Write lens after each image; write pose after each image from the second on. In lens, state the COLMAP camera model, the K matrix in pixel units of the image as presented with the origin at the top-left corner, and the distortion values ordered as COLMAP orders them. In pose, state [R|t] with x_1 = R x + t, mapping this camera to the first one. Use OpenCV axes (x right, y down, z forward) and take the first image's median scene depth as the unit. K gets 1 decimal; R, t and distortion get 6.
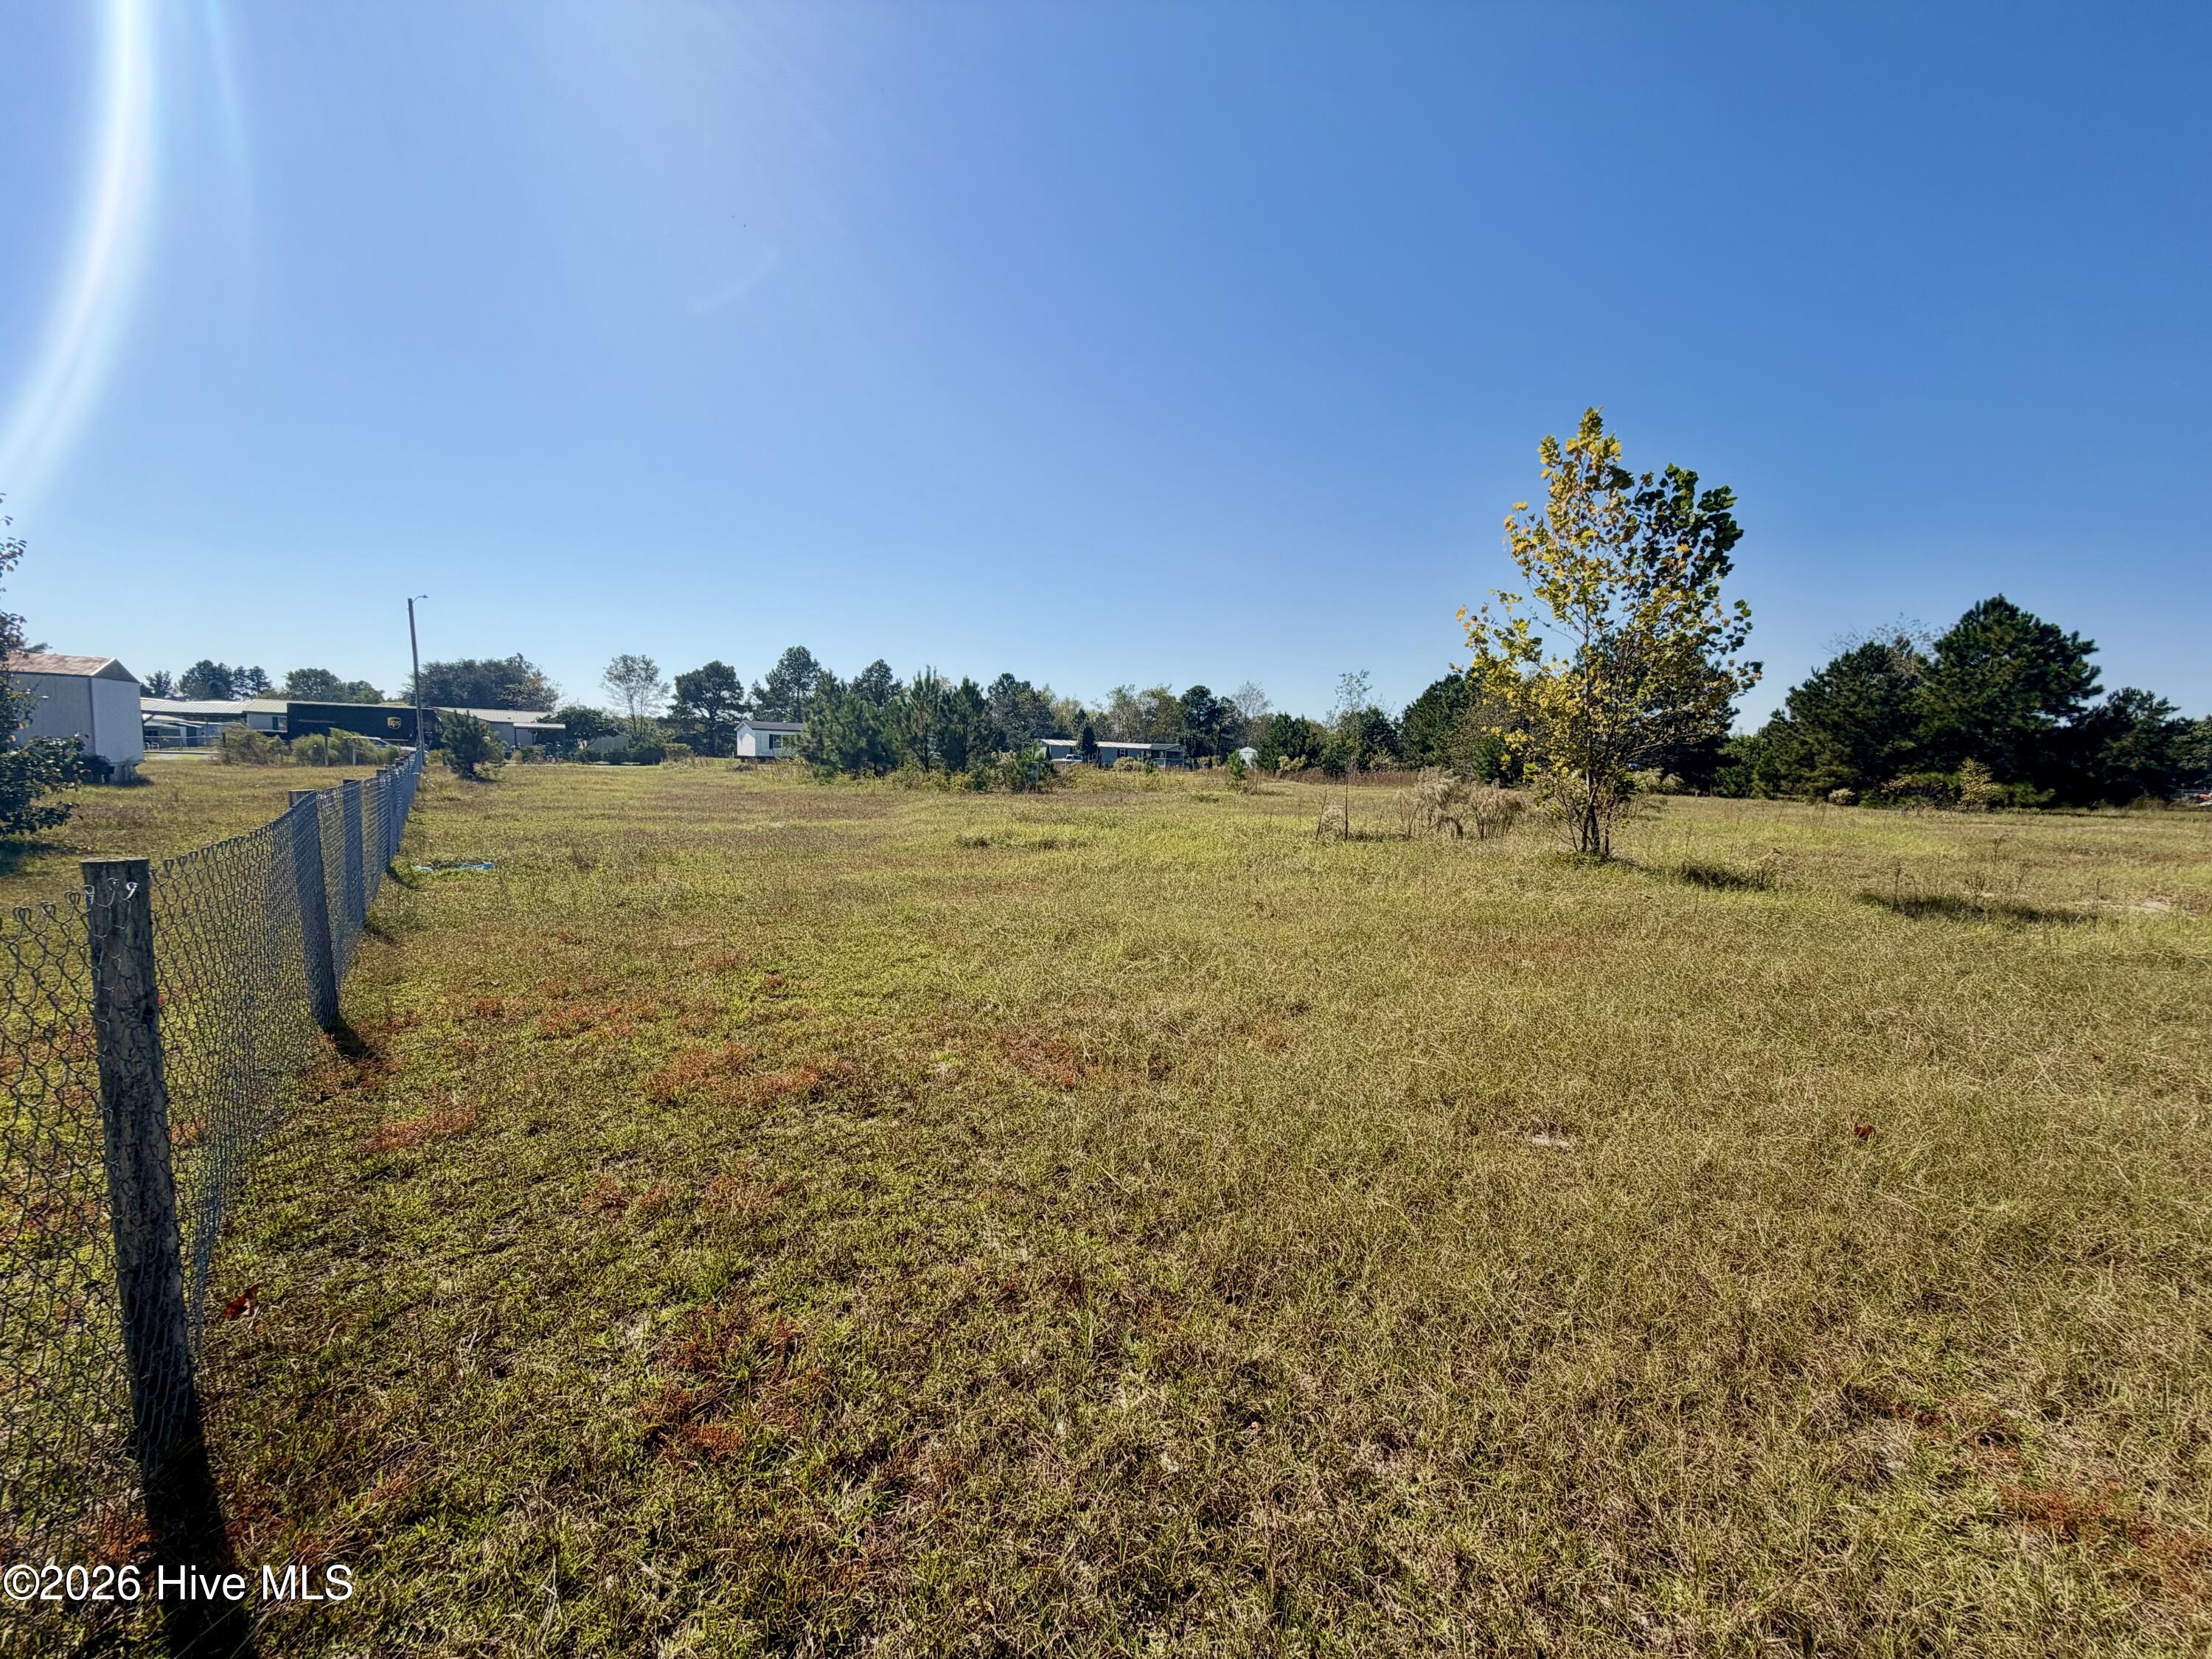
lens RADIAL K [[884.8, 0, 1109.1], [0, 884.8, 832.0], [0, 0, 1]] dist [0.000852, -0.000024]
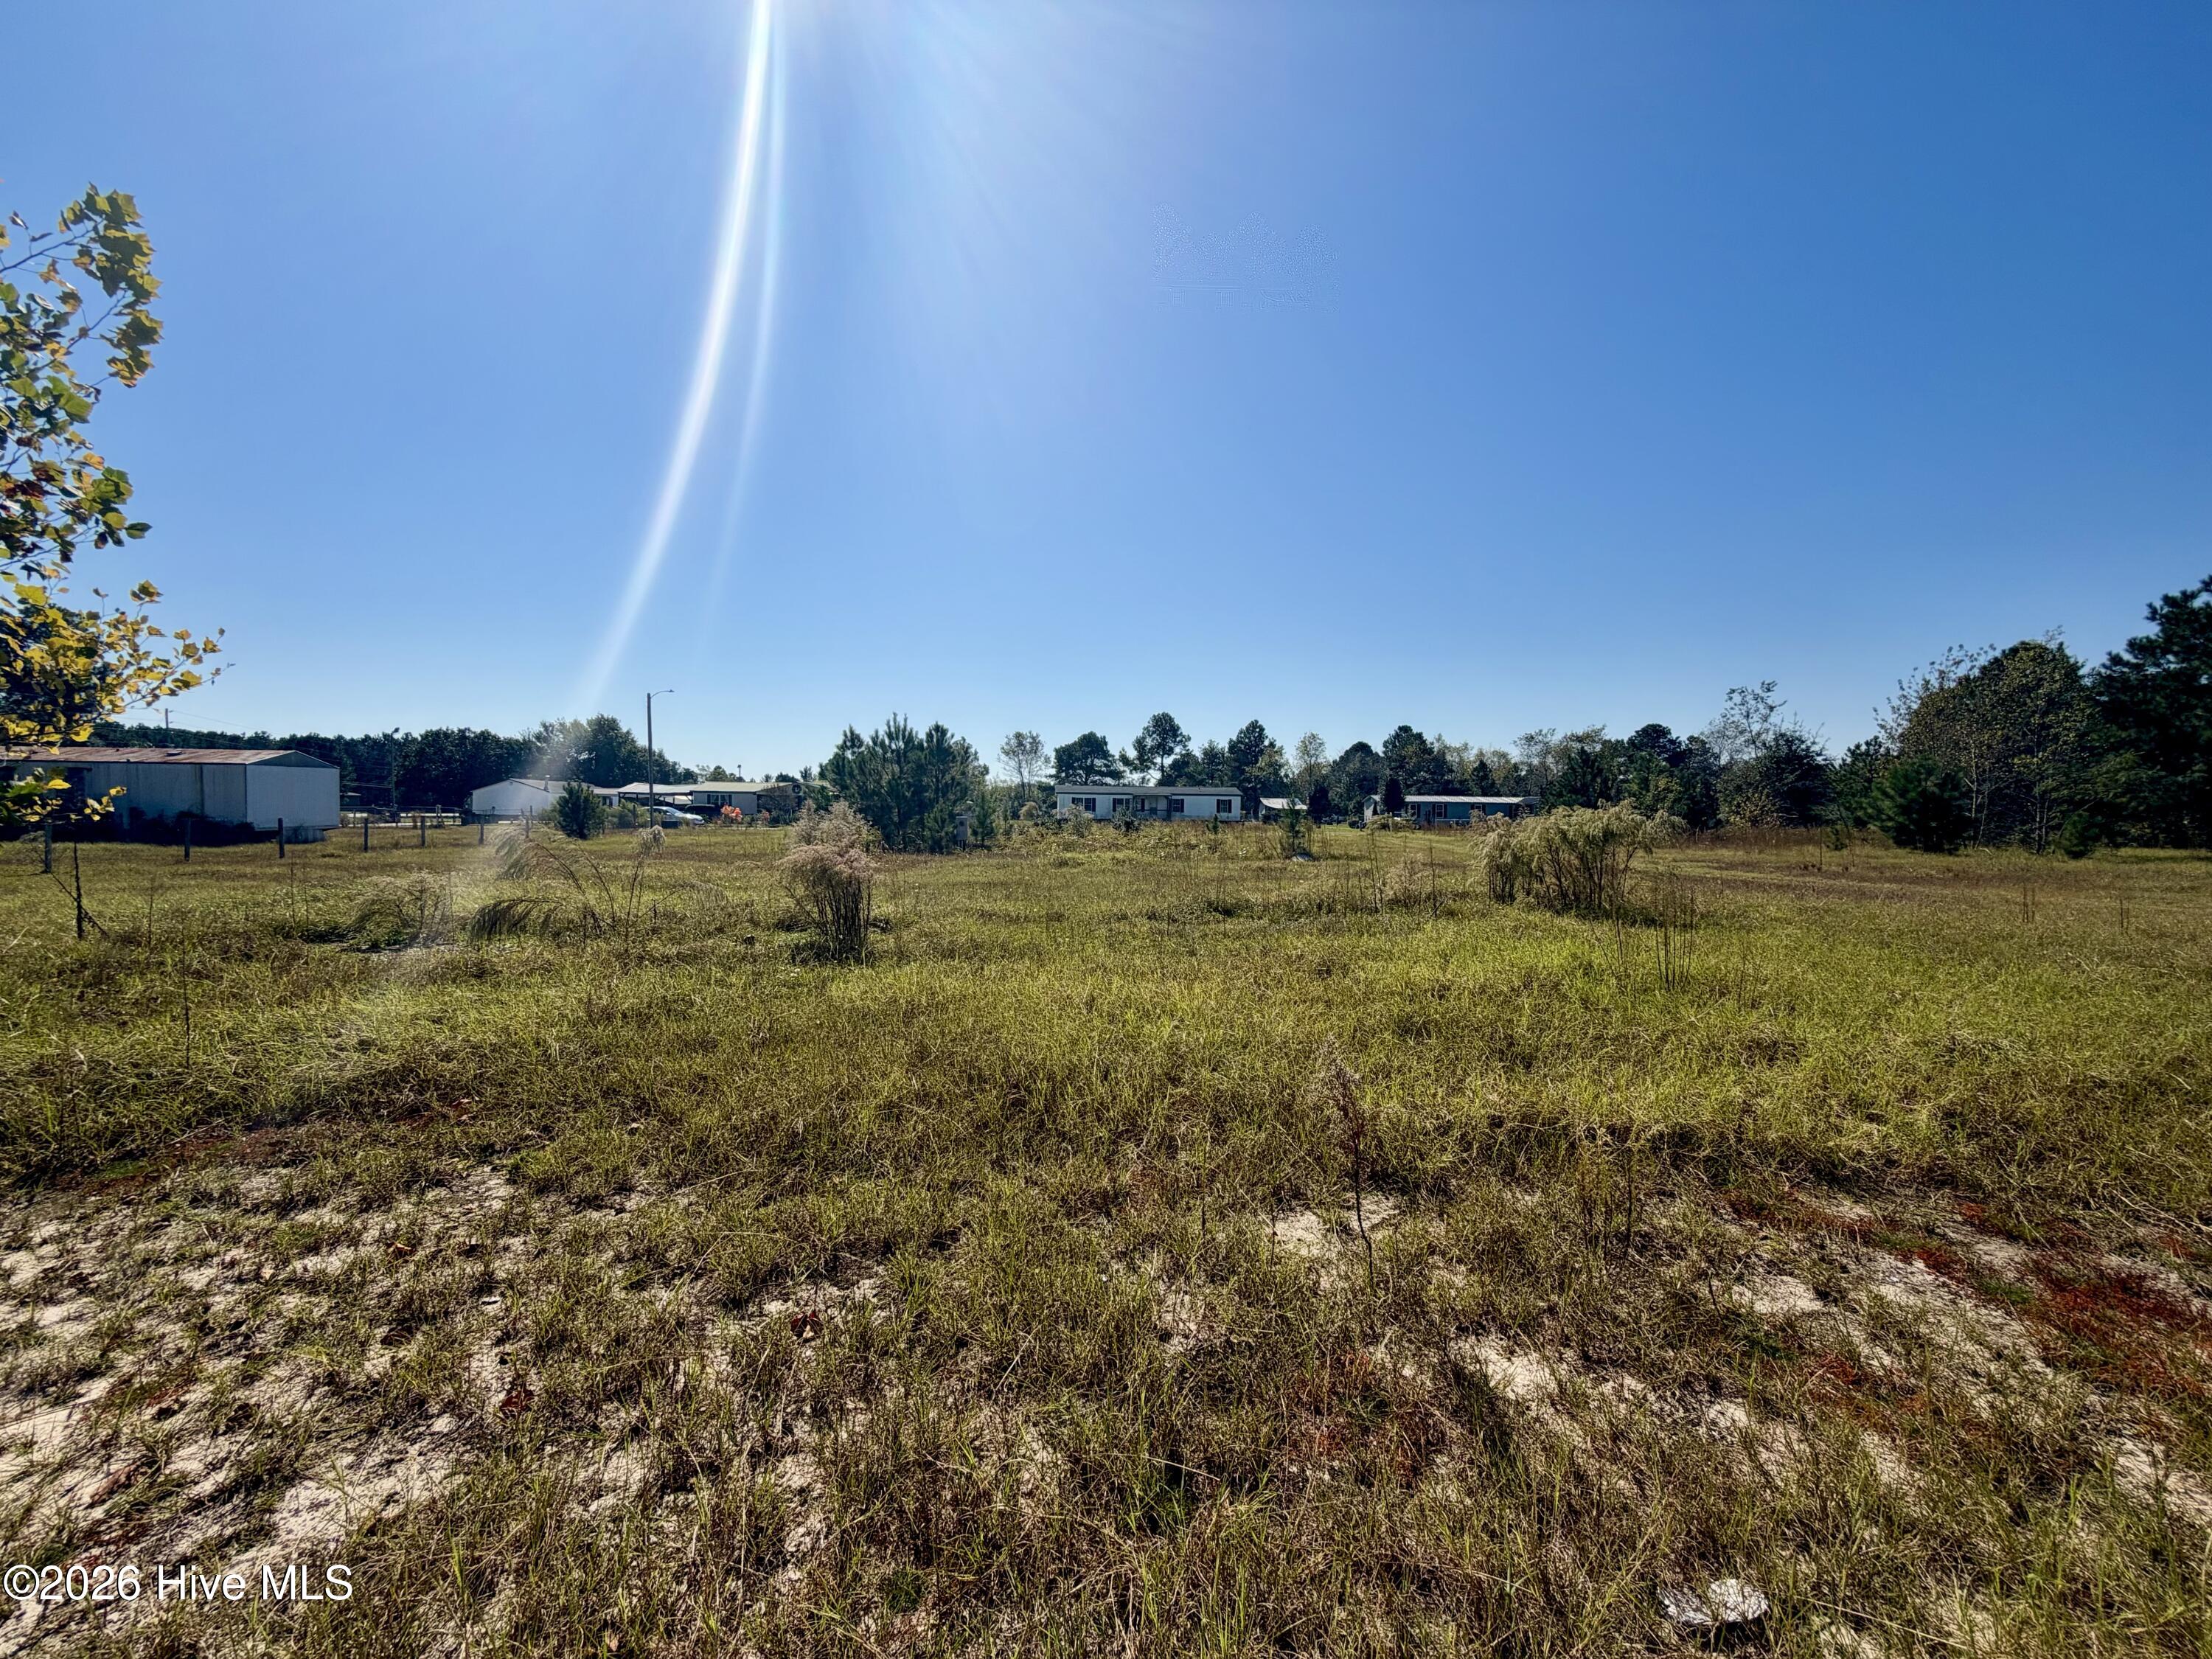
lens RADIAL K [[884.8, 0, 1107.2], [0, 884.8, 826.4], [0, 0, 1]] dist [0.000852, -0.000024]
pose [[0.856254, -0.010722, -0.516444, 1.648918], [-0.029426, 0.997149, -0.069490, -0.052769], [0.515717, 0.074698, 0.853497, 1.239608]]
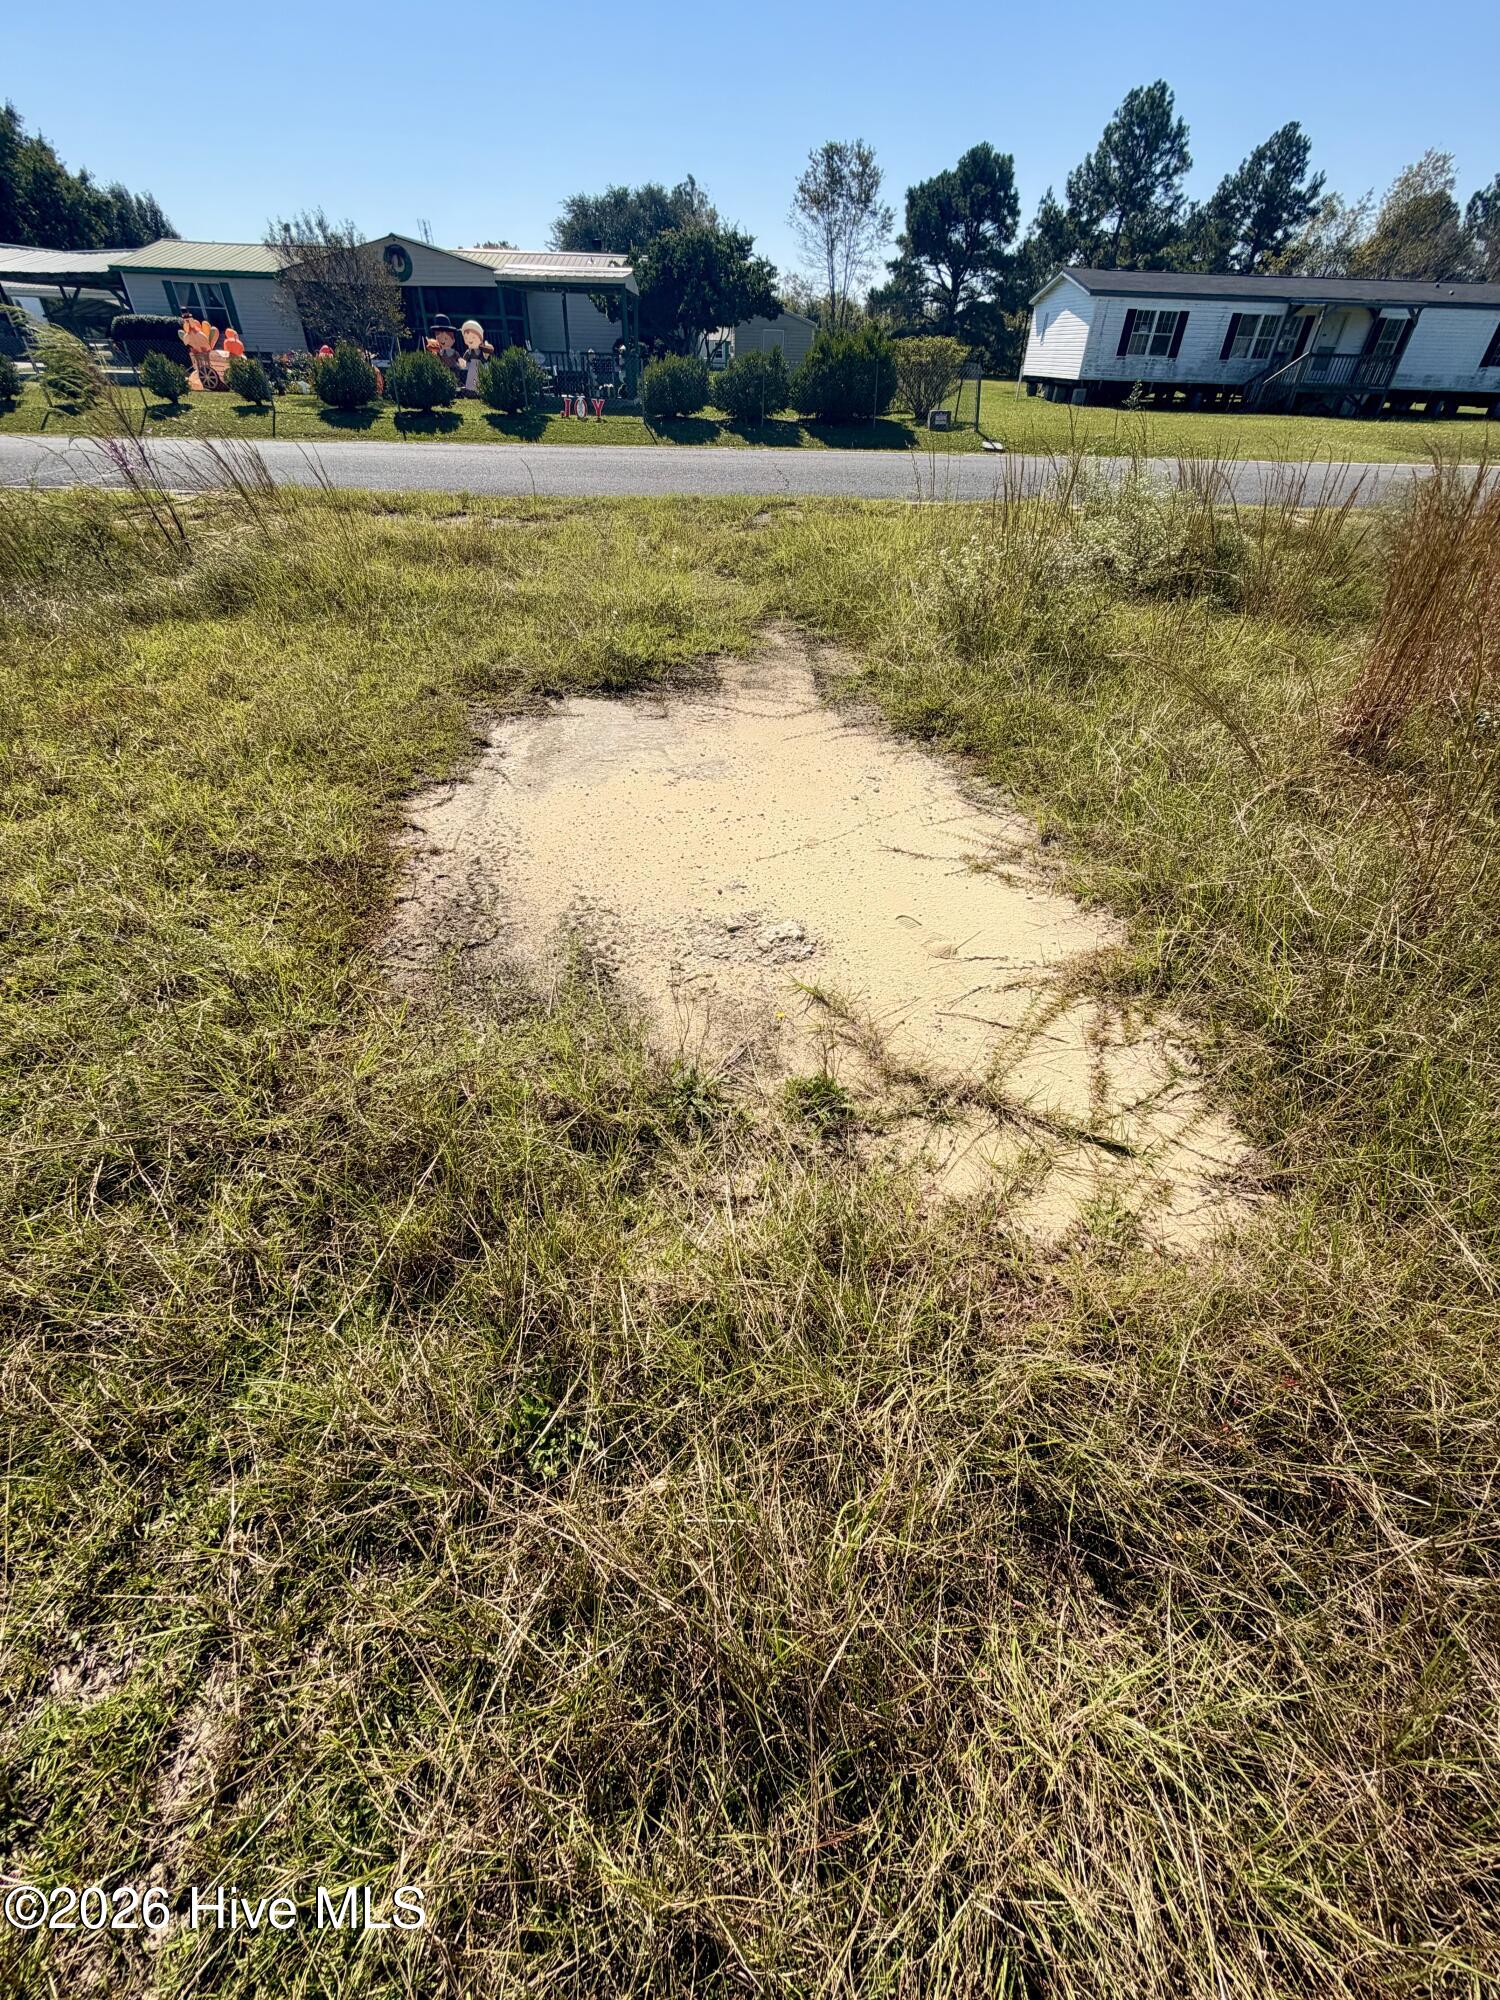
lens RADIAL K [[800.0, 0, 742.4], [0, 800.0, 1000.3], [0, 0, 1]] dist [0.000852, -0.000024]
pose [[0.835123, 0.339617, -0.432700, -2.368843], [-0.045195, 0.826343, 0.561351, -0.432922], [0.548203, -0.449241, 0.705447, 4.580716]]
